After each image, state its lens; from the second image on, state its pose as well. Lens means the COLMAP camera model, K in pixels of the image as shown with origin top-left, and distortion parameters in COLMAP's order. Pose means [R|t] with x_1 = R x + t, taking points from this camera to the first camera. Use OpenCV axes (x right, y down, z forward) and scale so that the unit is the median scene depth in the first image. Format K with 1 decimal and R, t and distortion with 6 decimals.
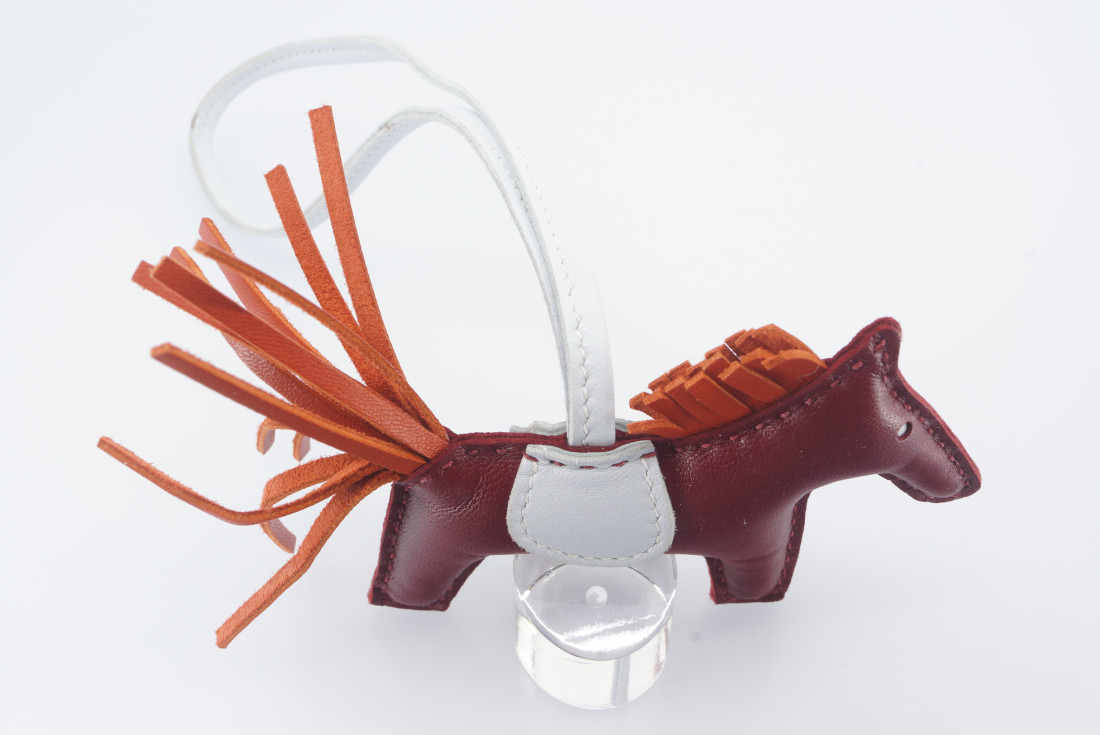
lens RADIAL K [[1448.0, 0, 550.4], [0, 1448.0, 370.9], [0, 0, 1]] dist [-0.062012, 0.000000]
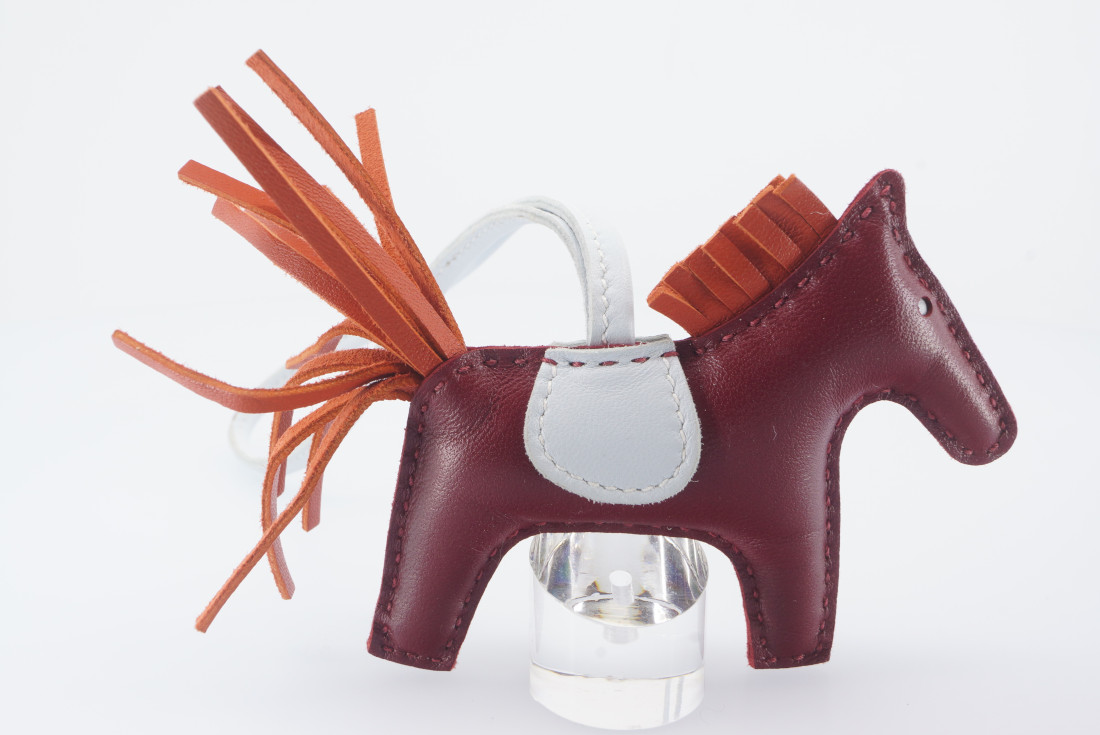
lens RADIAL K [[1448.0, 0, 551.0], [0, 1448.0, 368.8], [0, 0, 1]] dist [-0.062012, 0.000000]
pose [[0.999916, 0.001004, -0.012931, -0.000160], [-0.008257, 0.818180, -0.574902, 0.632981], [0.010003, 0.574961, 0.818120, 0.199128]]
